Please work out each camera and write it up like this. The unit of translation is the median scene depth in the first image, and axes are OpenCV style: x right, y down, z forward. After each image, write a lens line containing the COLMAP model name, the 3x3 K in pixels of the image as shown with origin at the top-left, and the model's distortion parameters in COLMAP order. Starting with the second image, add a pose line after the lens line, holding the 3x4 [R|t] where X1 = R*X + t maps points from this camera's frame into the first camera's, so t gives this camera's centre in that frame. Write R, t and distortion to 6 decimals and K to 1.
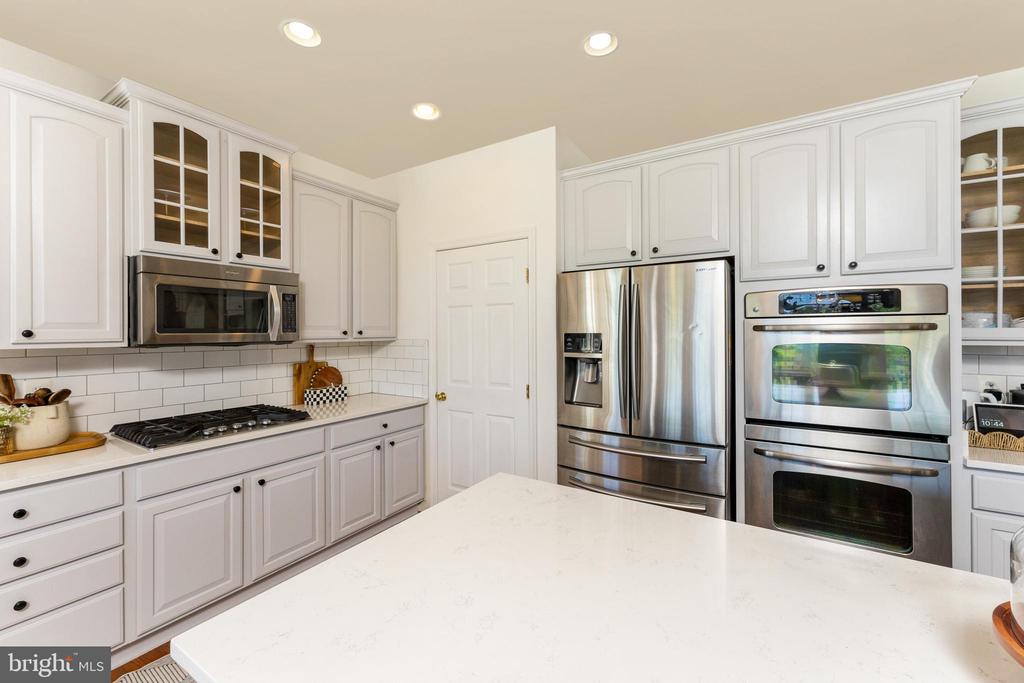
lens RADIAL K [[415.7, 0, 507.2], [0, 415.7, 332.0], [0, 0, 1]] dist [0.001965, 0.000922]
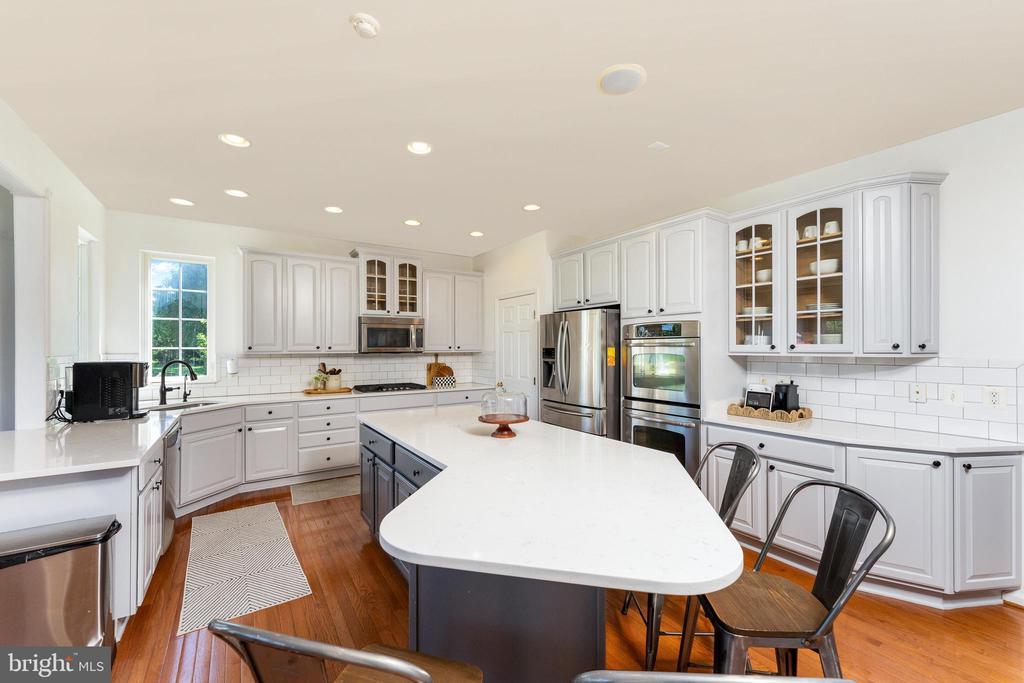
lens RADIAL K [[415.7, 0, 513.5], [0, 415.7, 348.0], [0, 0, 1]] dist [0.001965, 0.000922]
pose [[0.918742, 0.001913, -0.394855, 0.763311], [-0.000869, 0.999996, 0.002821, -0.002292], [0.394858, -0.002248, 0.918739, -0.758728]]
